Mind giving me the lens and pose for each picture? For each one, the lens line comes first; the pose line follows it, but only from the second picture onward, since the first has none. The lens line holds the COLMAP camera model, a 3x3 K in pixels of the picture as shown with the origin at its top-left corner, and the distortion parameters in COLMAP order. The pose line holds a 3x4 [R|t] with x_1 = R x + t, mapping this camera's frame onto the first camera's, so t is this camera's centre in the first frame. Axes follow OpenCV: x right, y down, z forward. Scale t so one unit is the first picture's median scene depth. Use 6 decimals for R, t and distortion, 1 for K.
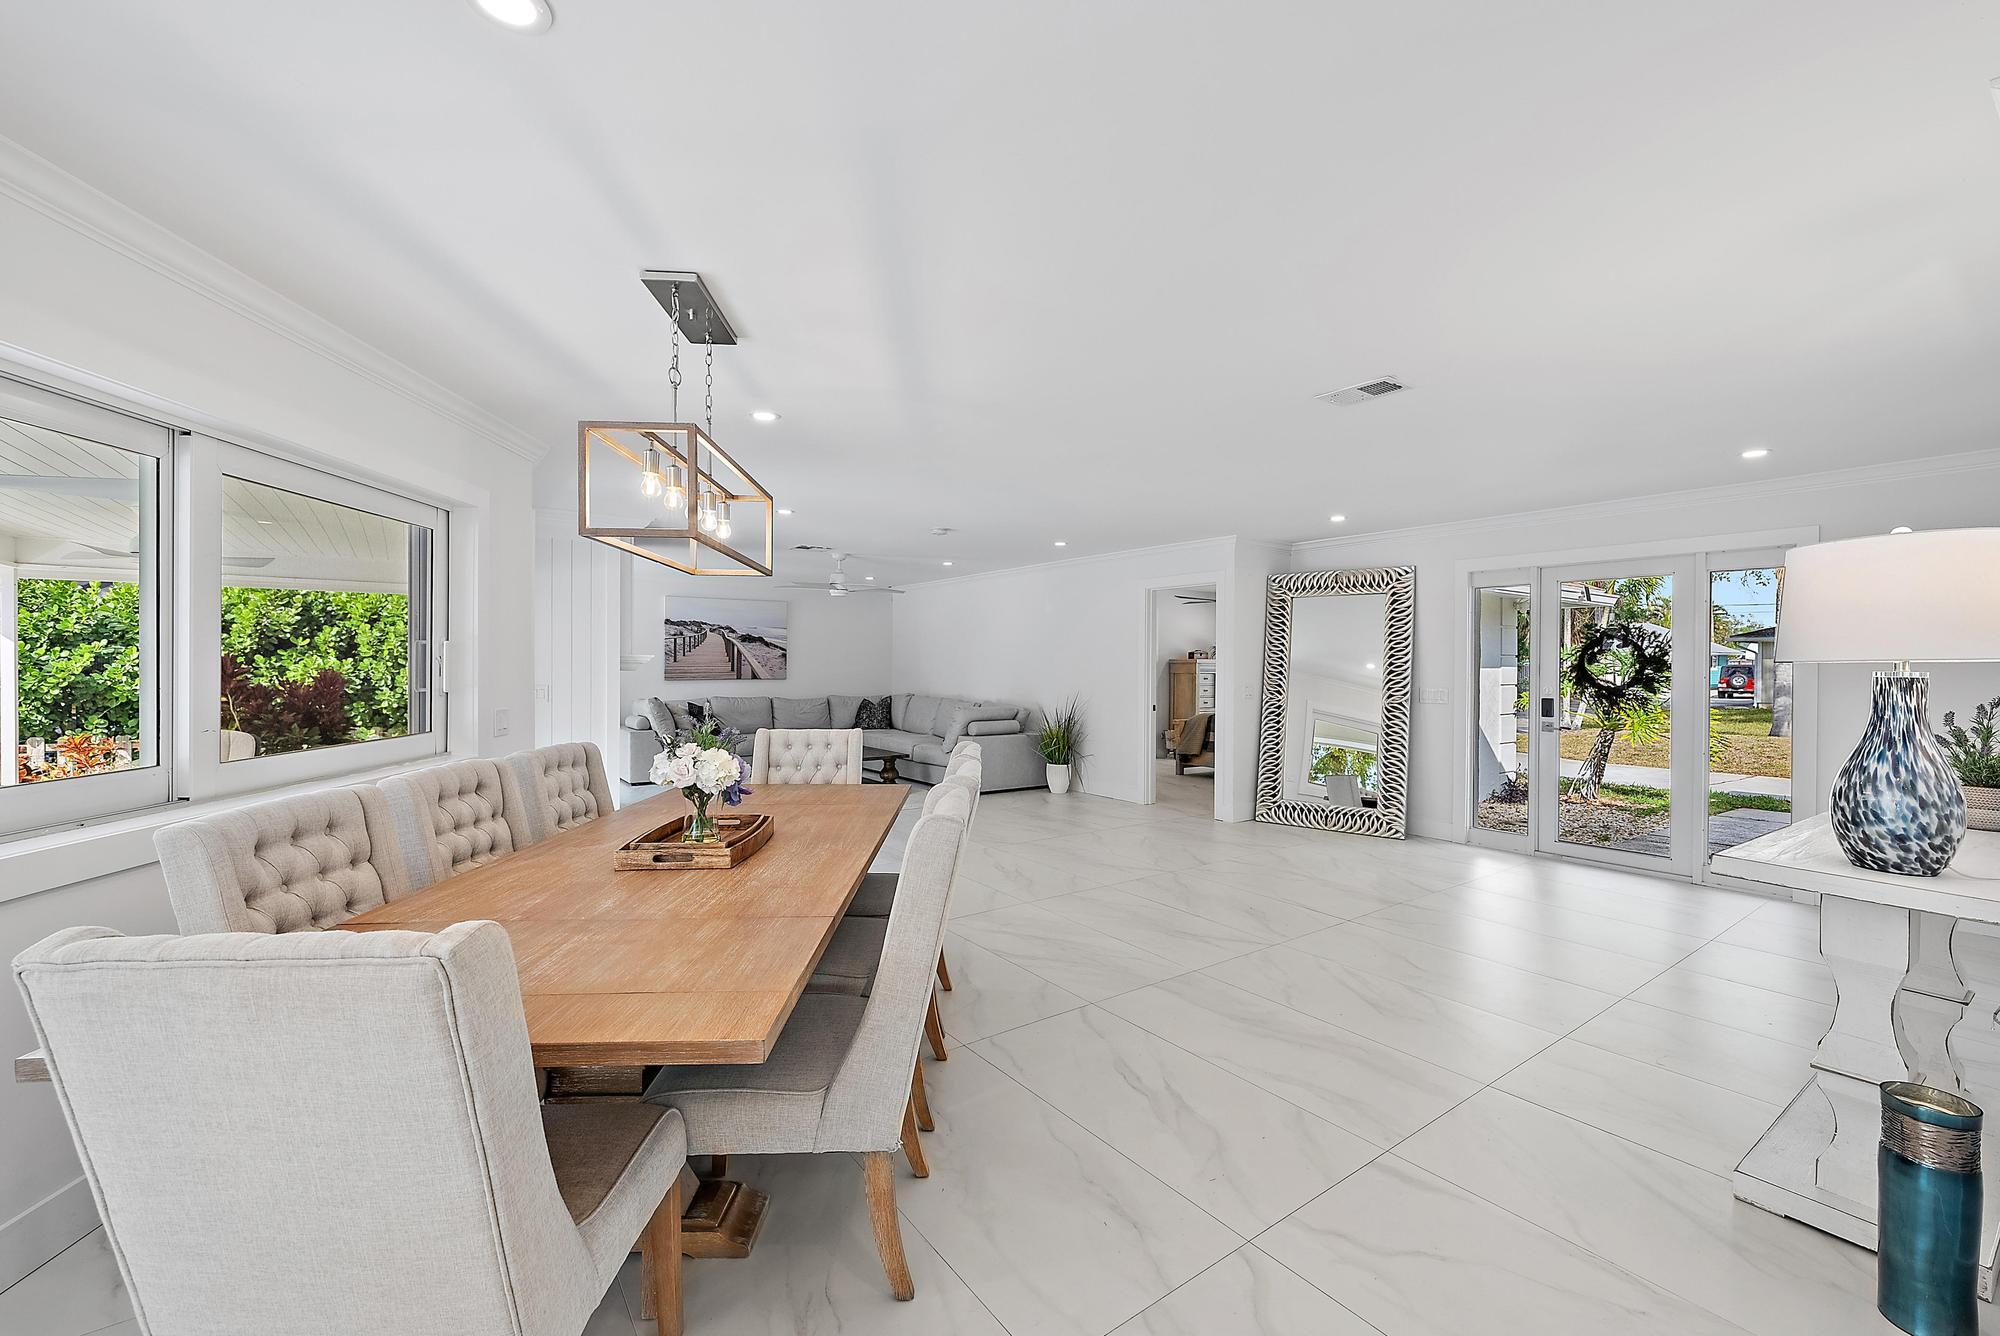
lens RADIAL K [[809.4, 0, 1004.8], [0, 809.4, 674.2], [0, 0, 1]] dist [-0.000390, -0.000306]
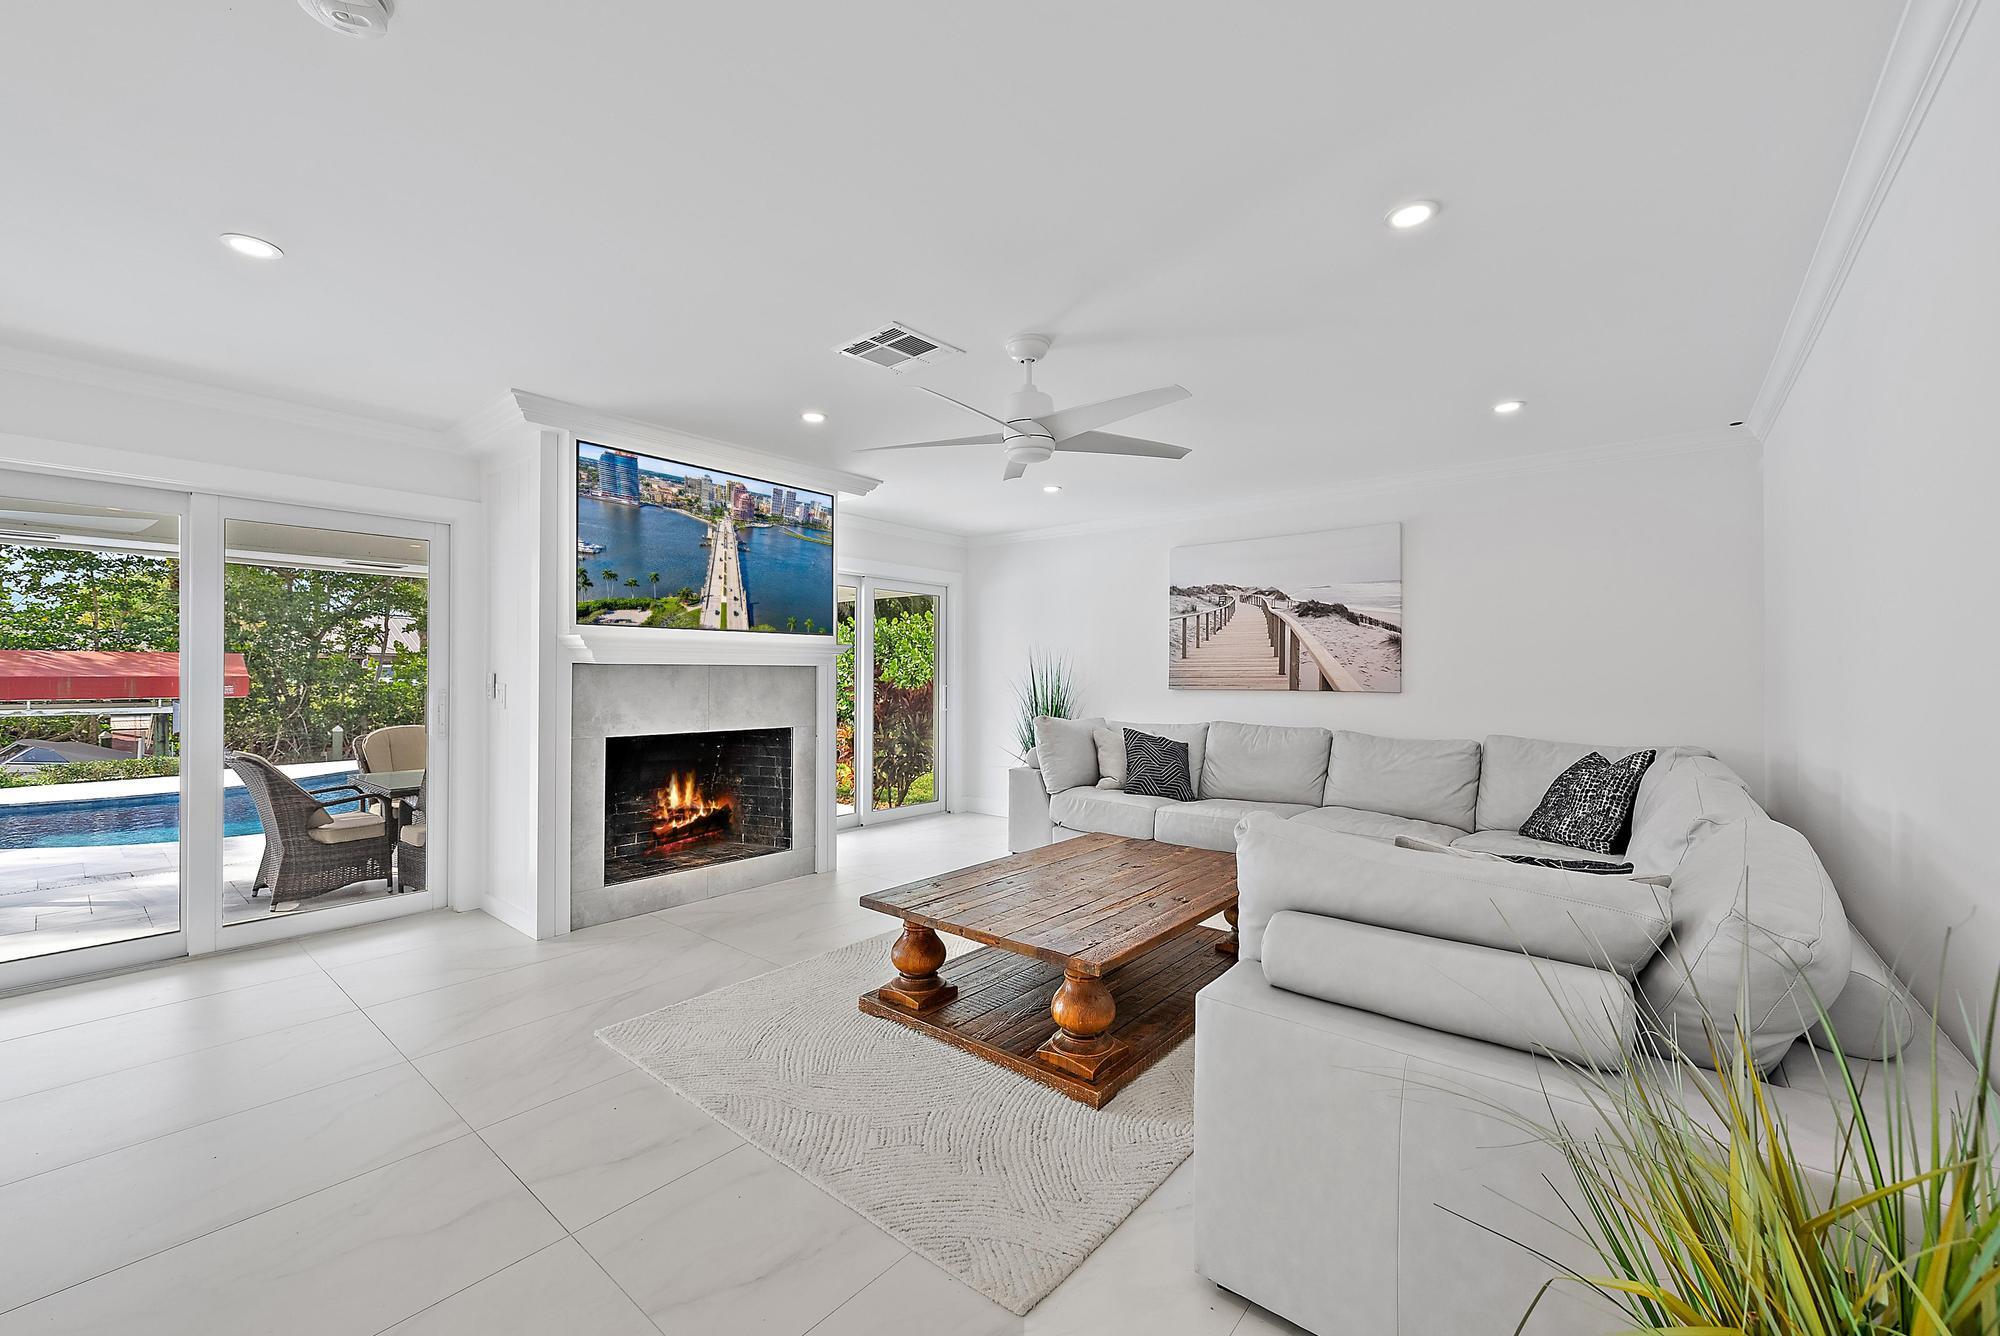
lens RADIAL K [[809.4, 0, 1004.8], [0, 809.4, 674.2], [0, 0, 1]] dist [-0.000390, -0.000306]
pose [[0.232384, -0.000193, -0.972624, 0.124900], [-0.012055, 0.999923, -0.003079, -0.000423], [0.972549, 0.012441, 0.232364, 0.710238]]
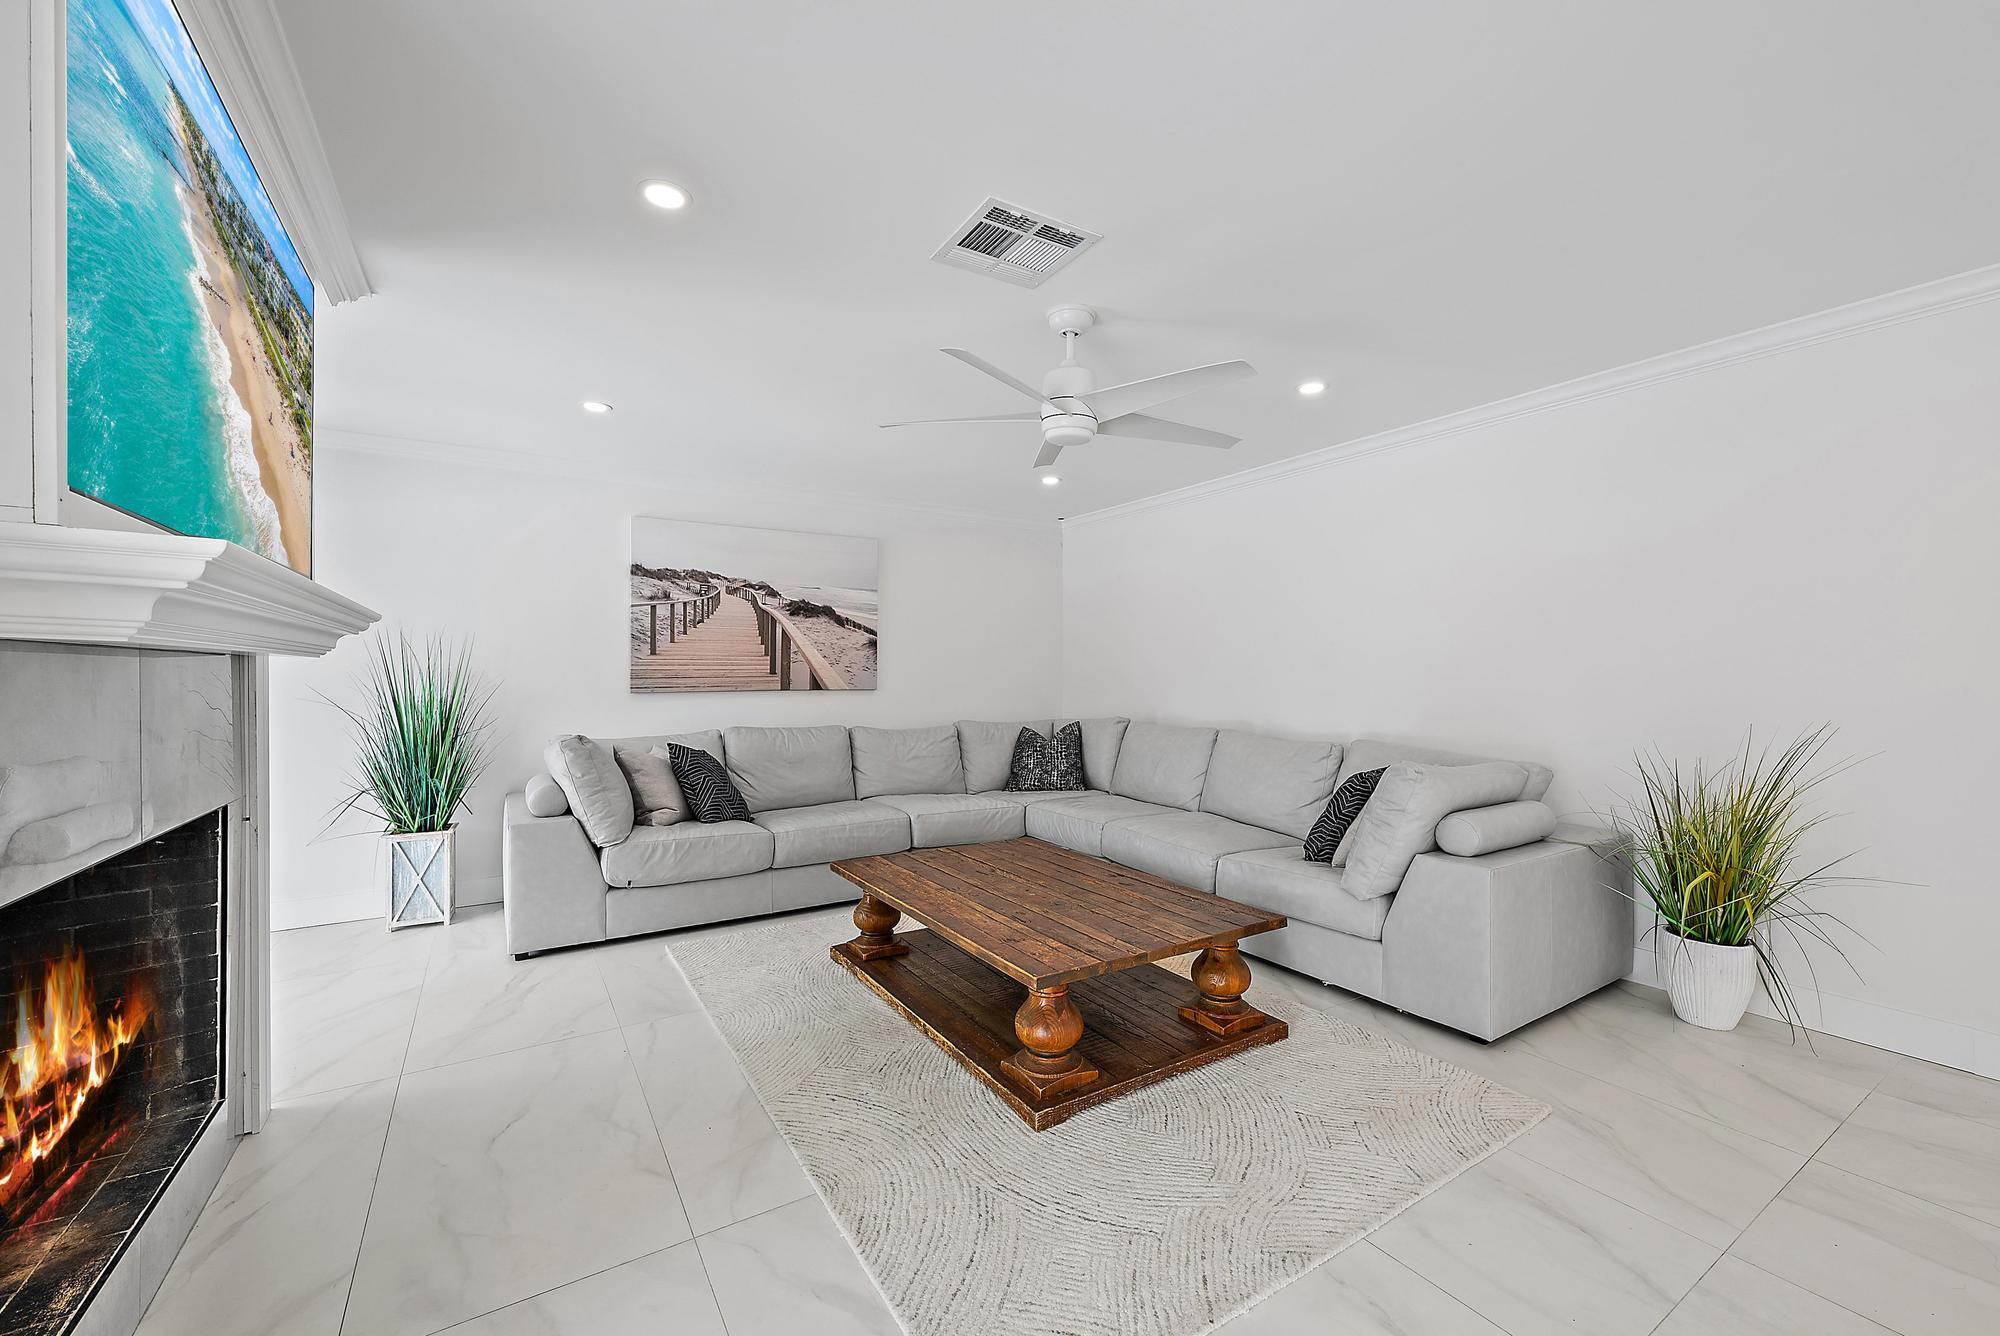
lens RADIAL K [[809.4, 0, 1004.8], [0, 809.4, 674.2], [0, 0, 1]] dist [-0.000390, -0.000306]
pose [[0.997940, -0.005403, -0.063921, -0.163451], [0.004523, 0.999893, -0.013911, 0.003715], [0.063989, 0.013593, 0.997858, 0.516483]]
